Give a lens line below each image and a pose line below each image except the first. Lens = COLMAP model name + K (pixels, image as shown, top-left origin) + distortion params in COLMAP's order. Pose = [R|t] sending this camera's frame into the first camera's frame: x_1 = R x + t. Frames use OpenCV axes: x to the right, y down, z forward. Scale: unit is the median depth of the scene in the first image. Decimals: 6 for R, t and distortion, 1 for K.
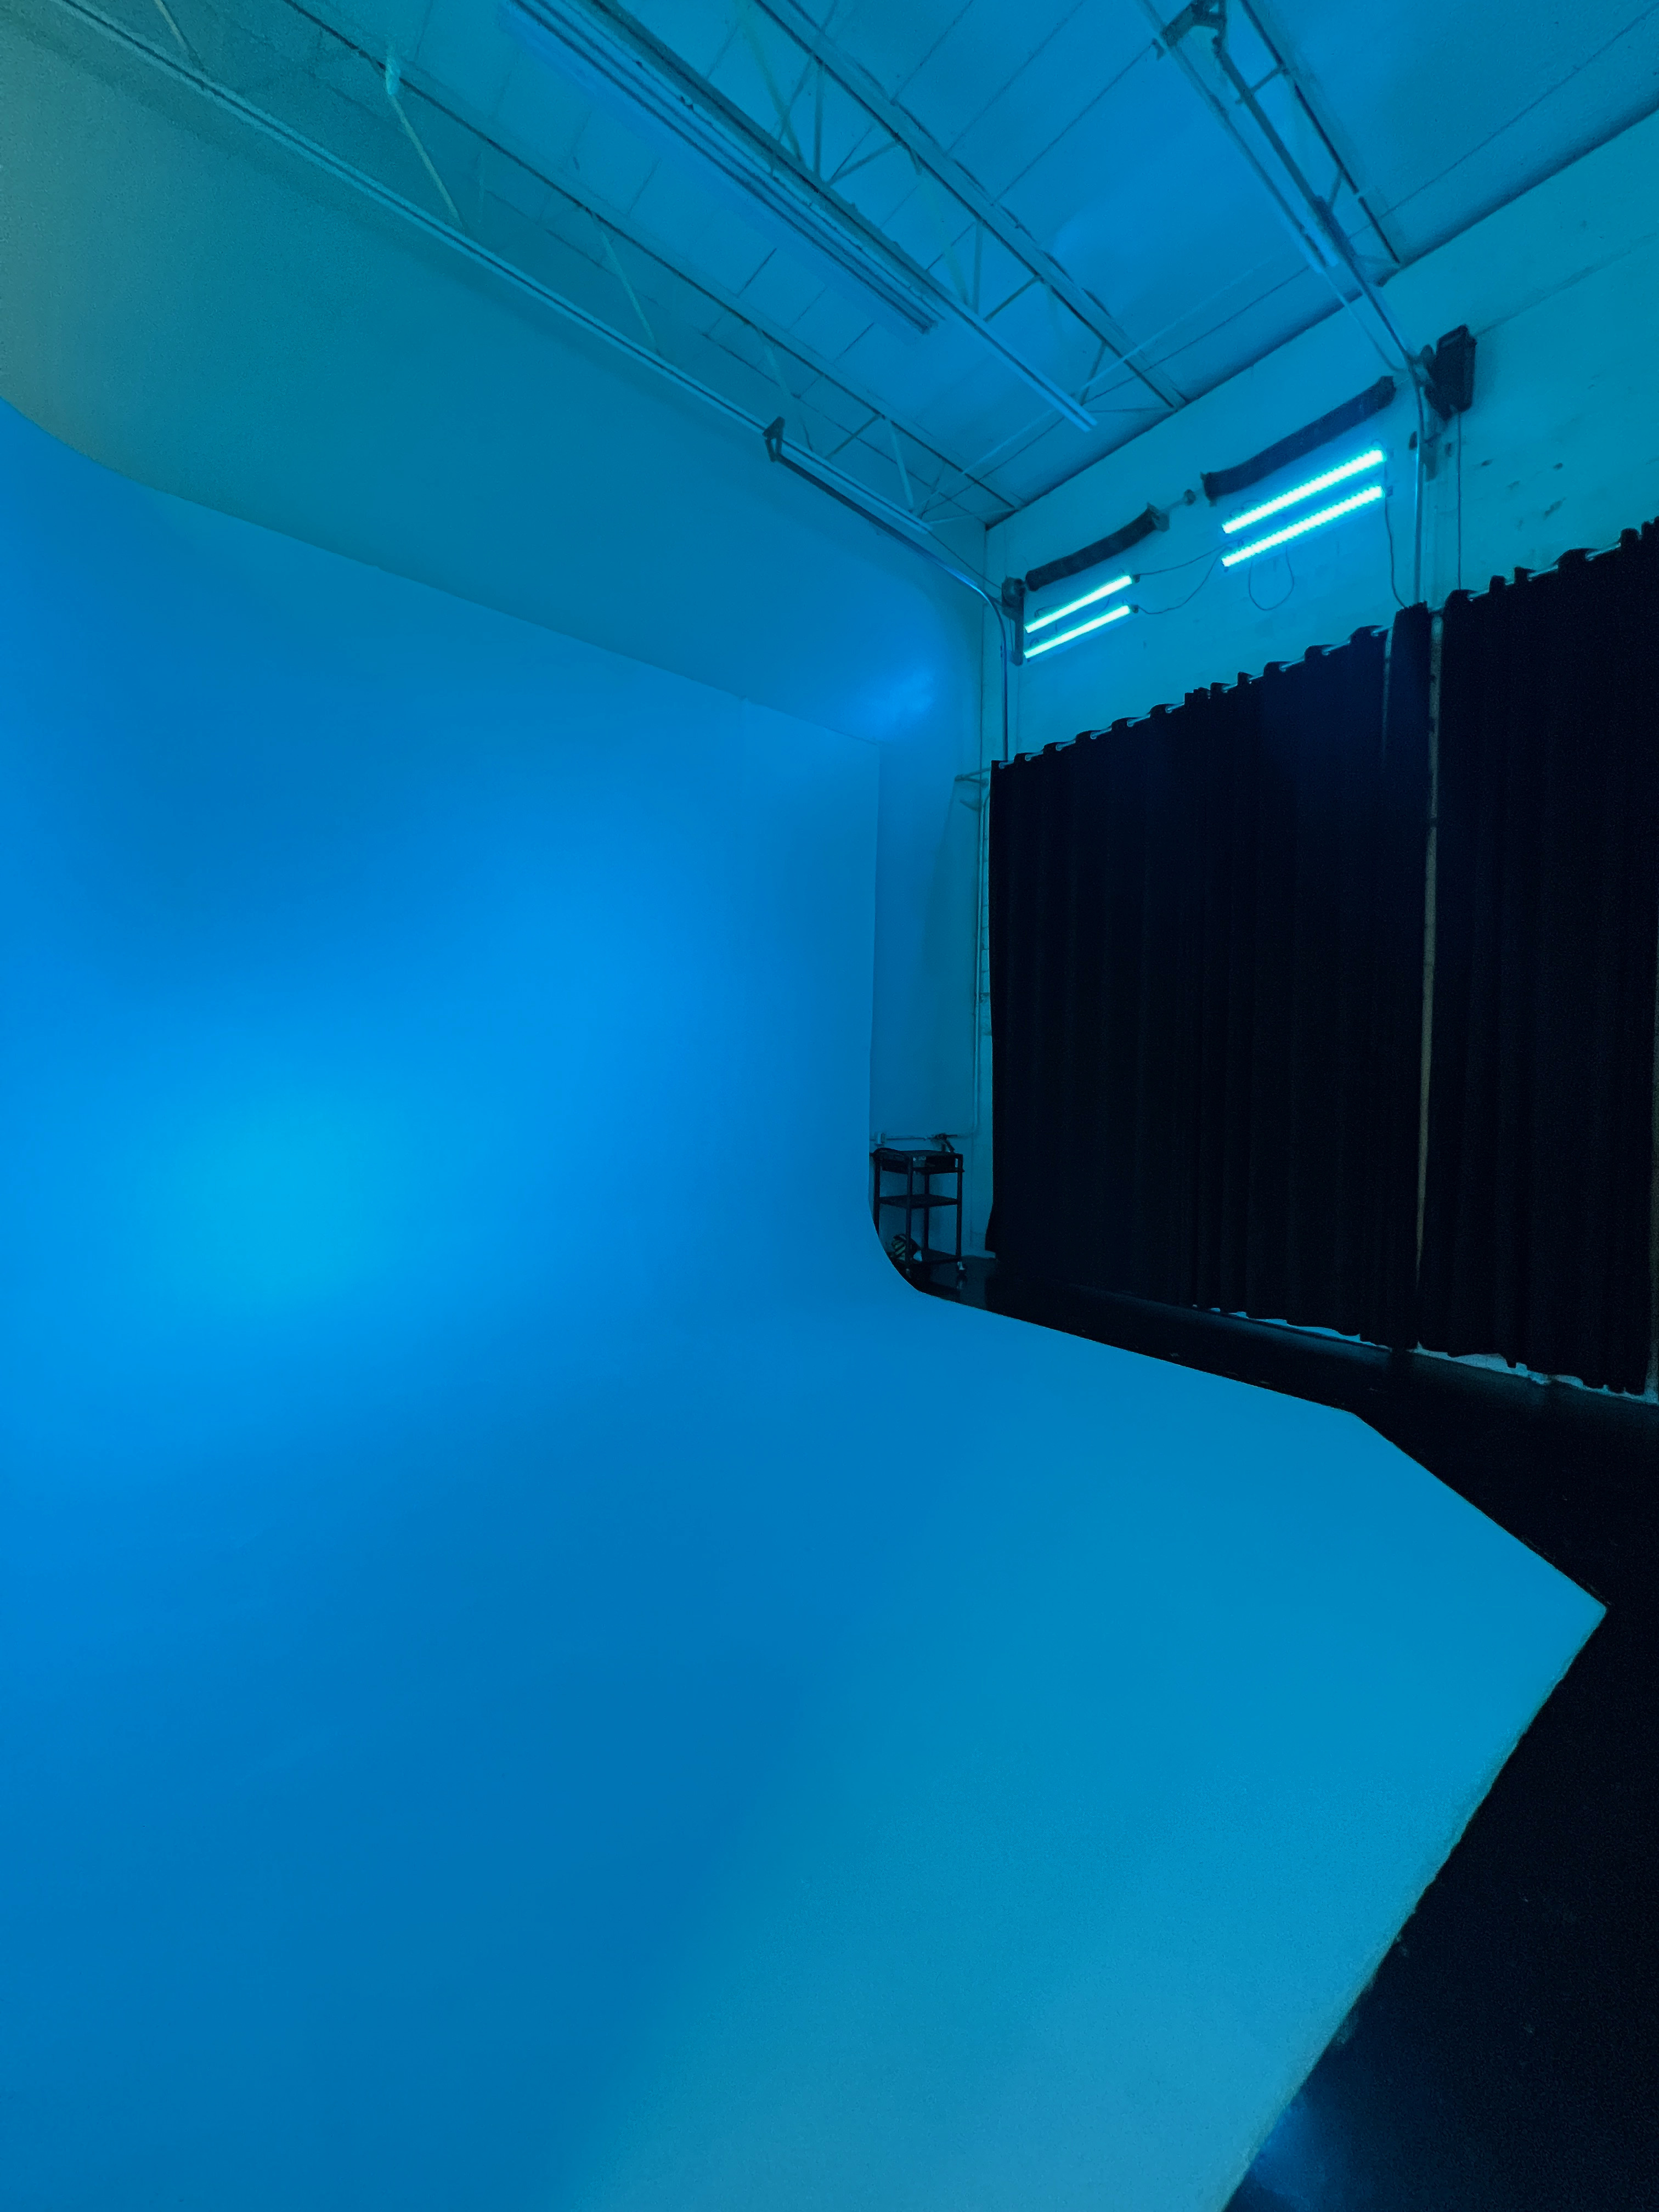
lens RADIAL K [[885.4, 0, 836.1], [0, 885.4, 1105.8], [0, 0, 1]] dist [-0.000760, 0.000803]
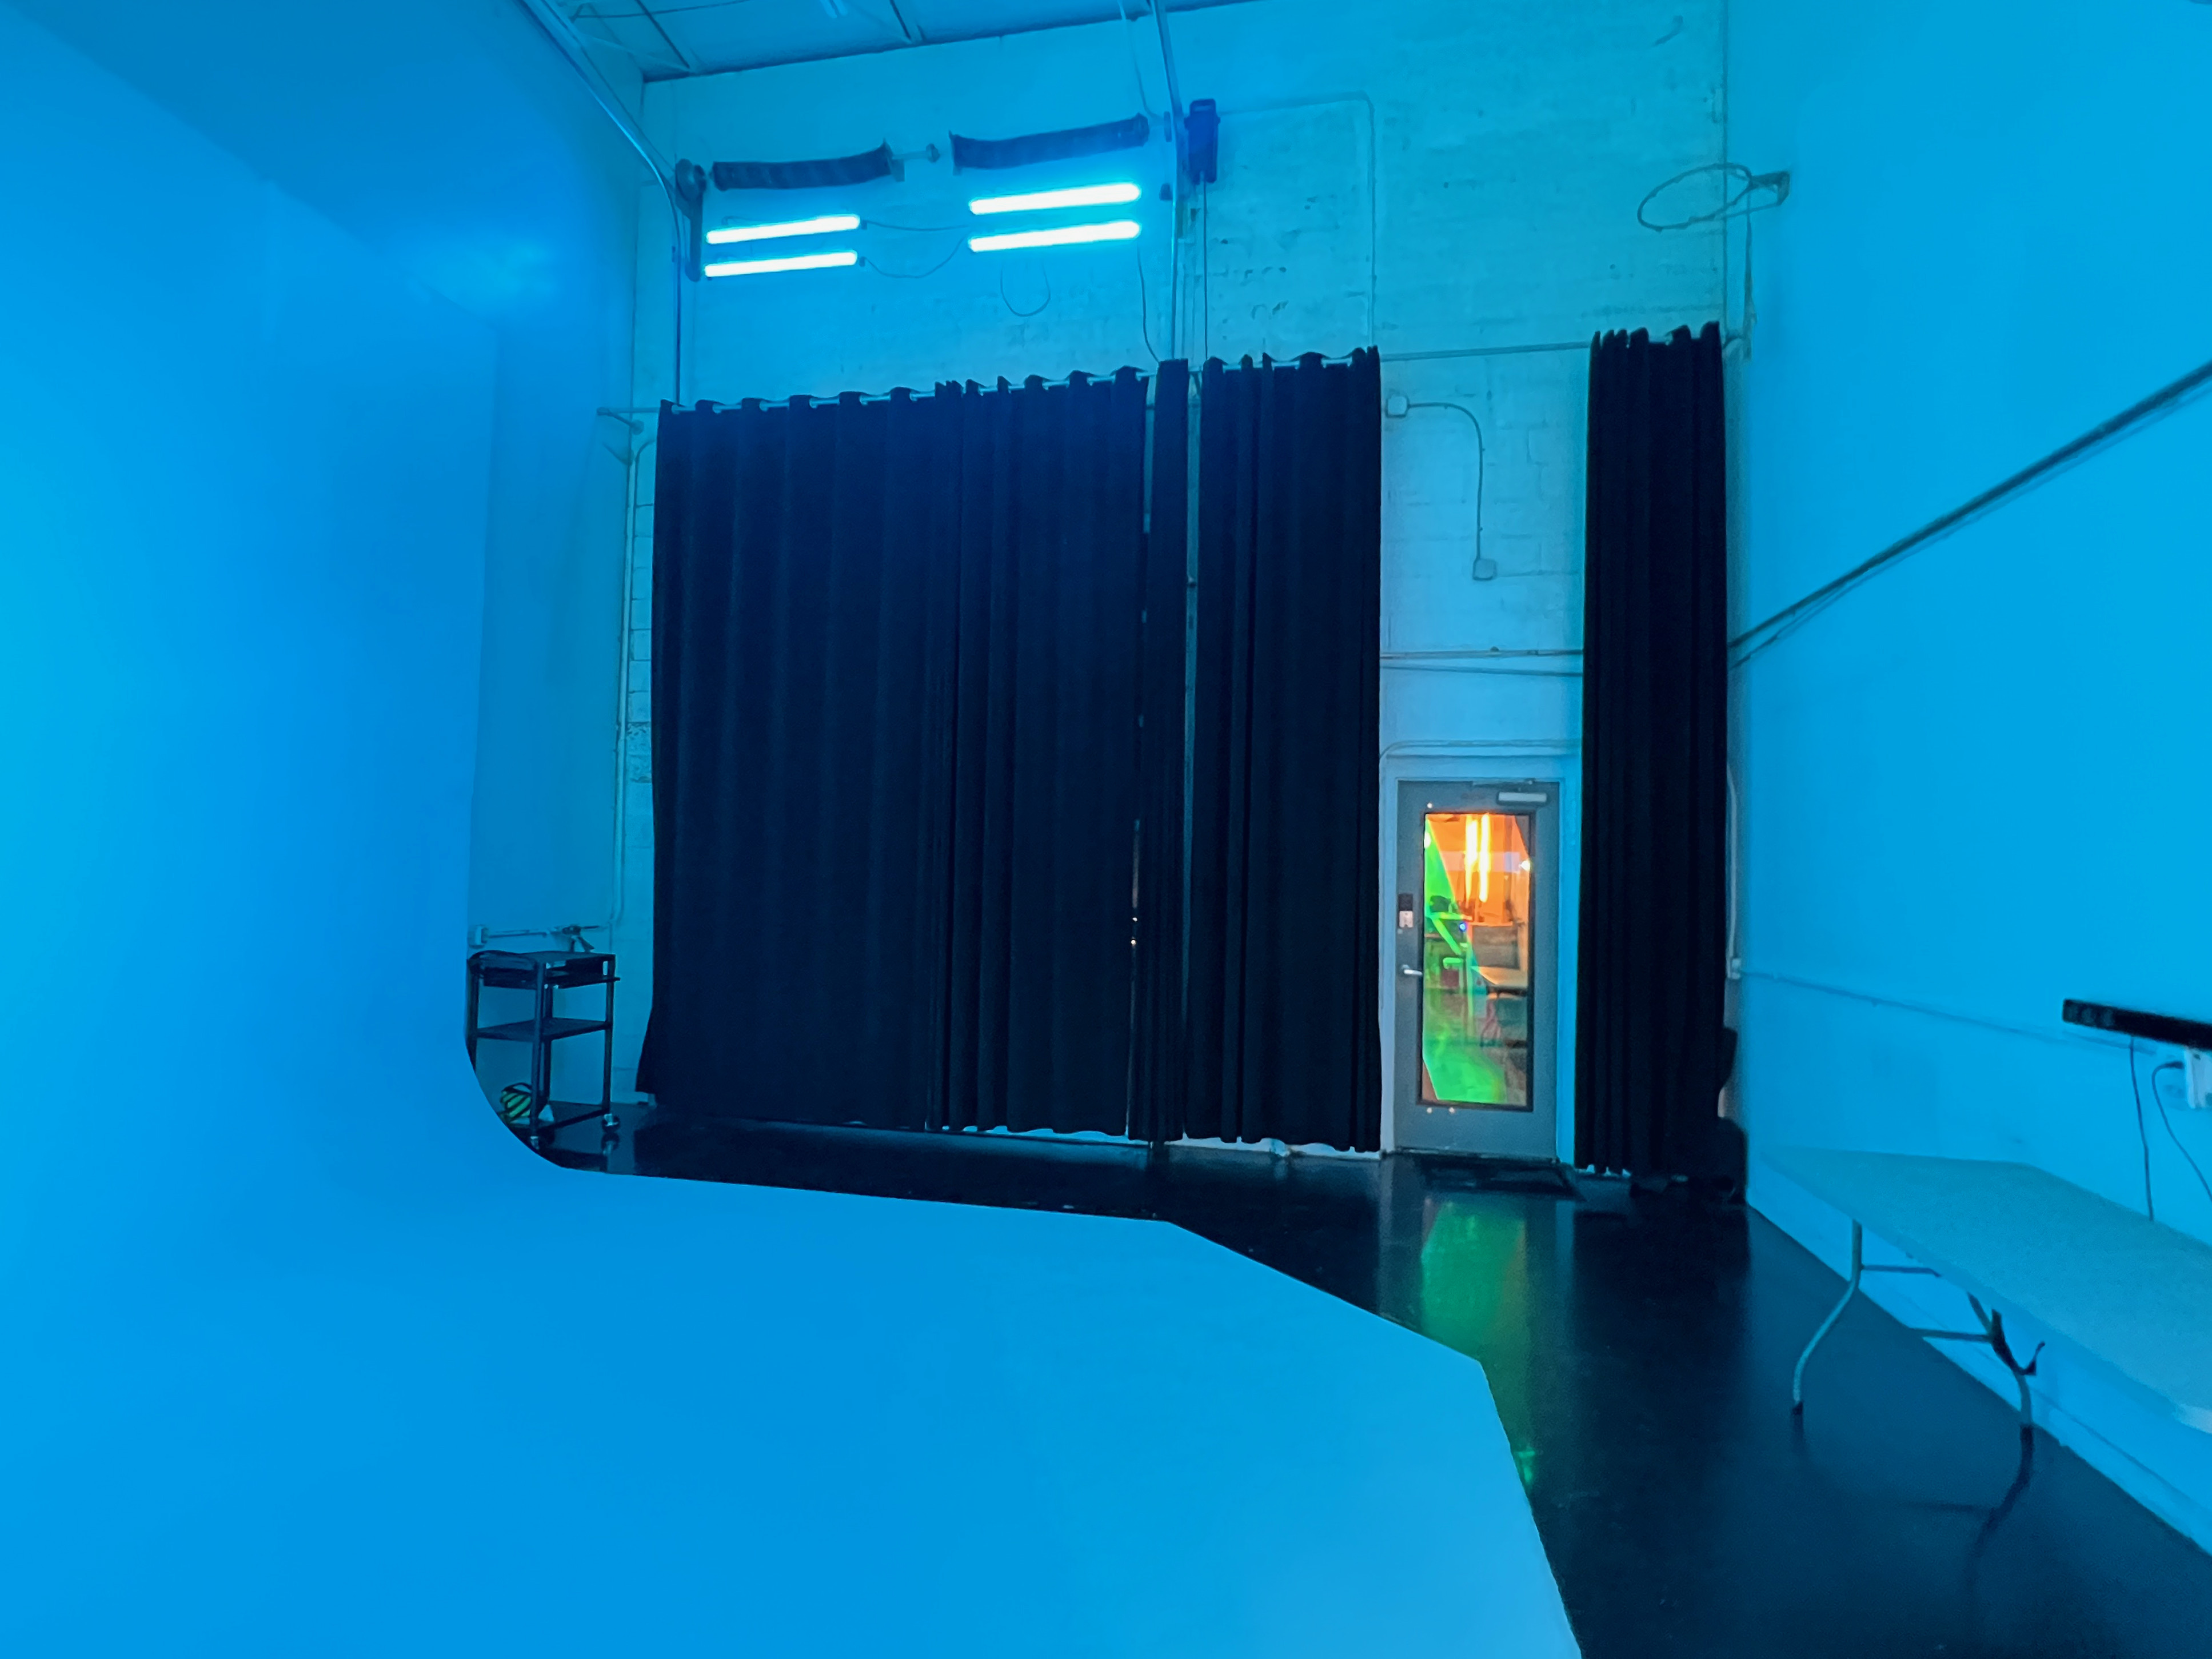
lens RADIAL K [[1130.1, 0, 1107.9], [0, 1130.1, 834.9], [0, 0, 1]] dist [-0.002683, -0.000436]
pose [[0.771086, 0.019325, 0.636438, -0.123951], [0.006336, 0.999257, -0.038018, -0.002354], [-0.636699, 0.033348, 0.770391, 0.084525]]
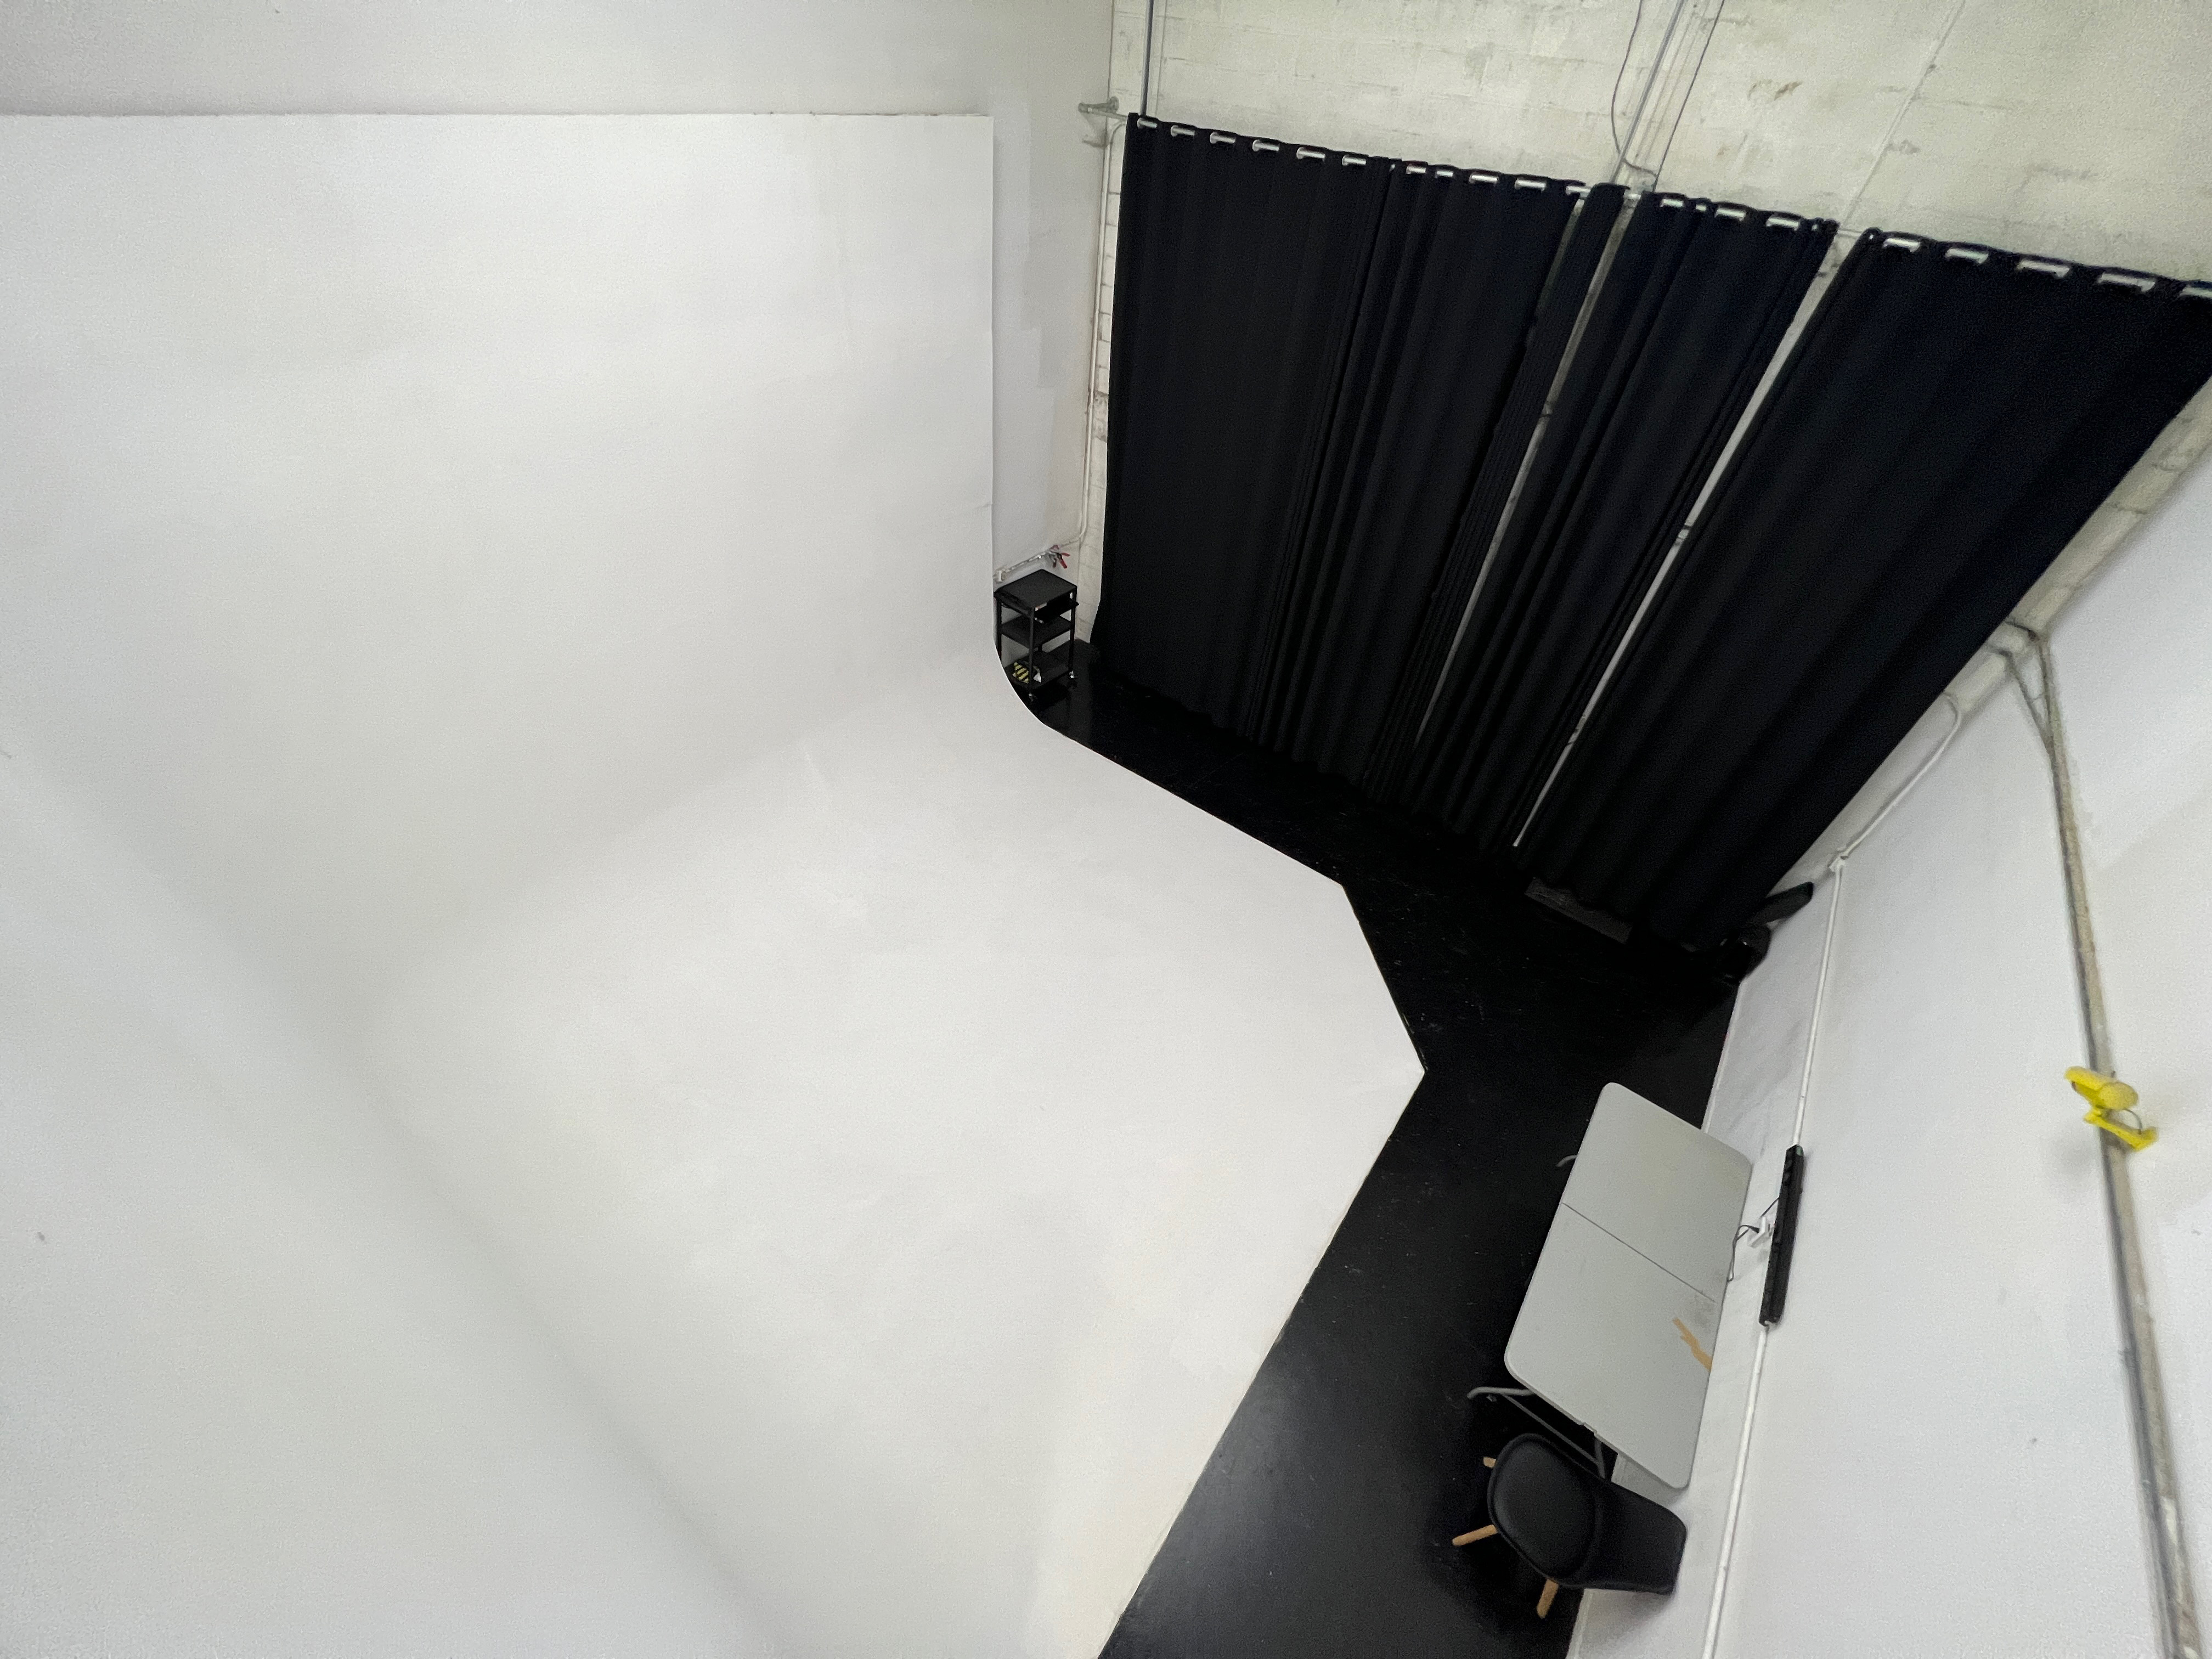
lens RADIAL K [[885.4, 0, 1106.0], [0, 885.4, 829.5], [0, 0, 1]] dist [-0.000760, 0.000803]
pose [[0.969618, -0.120383, 0.212954, -0.092071], [-0.055299, 0.740133, 0.670183, -0.465024], [-0.238293, -0.661597, 0.710989, 0.024689]]
